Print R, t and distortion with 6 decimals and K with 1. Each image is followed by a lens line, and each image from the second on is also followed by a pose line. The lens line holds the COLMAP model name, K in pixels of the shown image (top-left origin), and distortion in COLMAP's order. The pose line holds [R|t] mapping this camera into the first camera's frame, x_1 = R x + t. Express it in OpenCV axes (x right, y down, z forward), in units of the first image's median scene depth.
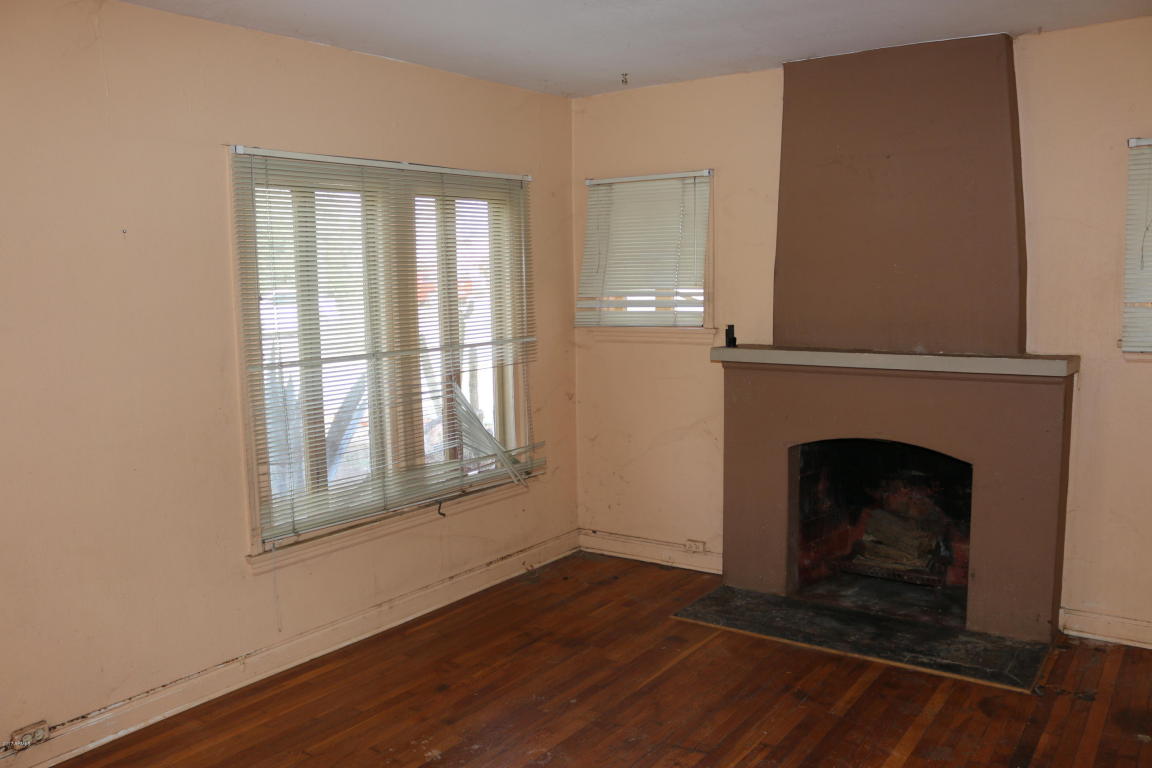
lens RADIAL K [[942.7, 0, 576.0], [0, 942.7, 384.0], [0, 0, 1]] dist [-0.158681, 0.124045]
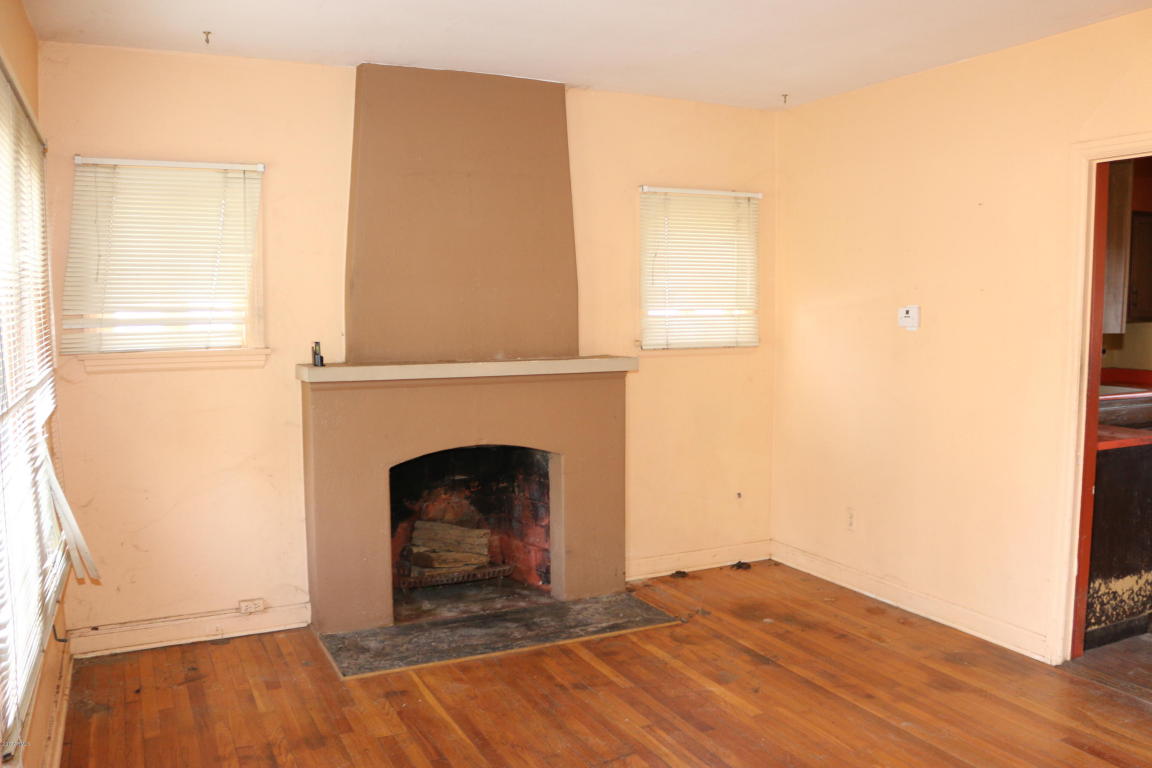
lens RADIAL K [[942.7, 0, 576.0], [0, 942.7, 384.0], [0, 0, 1]] dist [-0.158681, 0.124045]
pose [[0.473396, -0.059550, 0.878834, -0.524823], [0.093501, 0.995473, 0.017088, -0.015756], [-0.875873, 0.074082, 0.476821, 0.383720]]
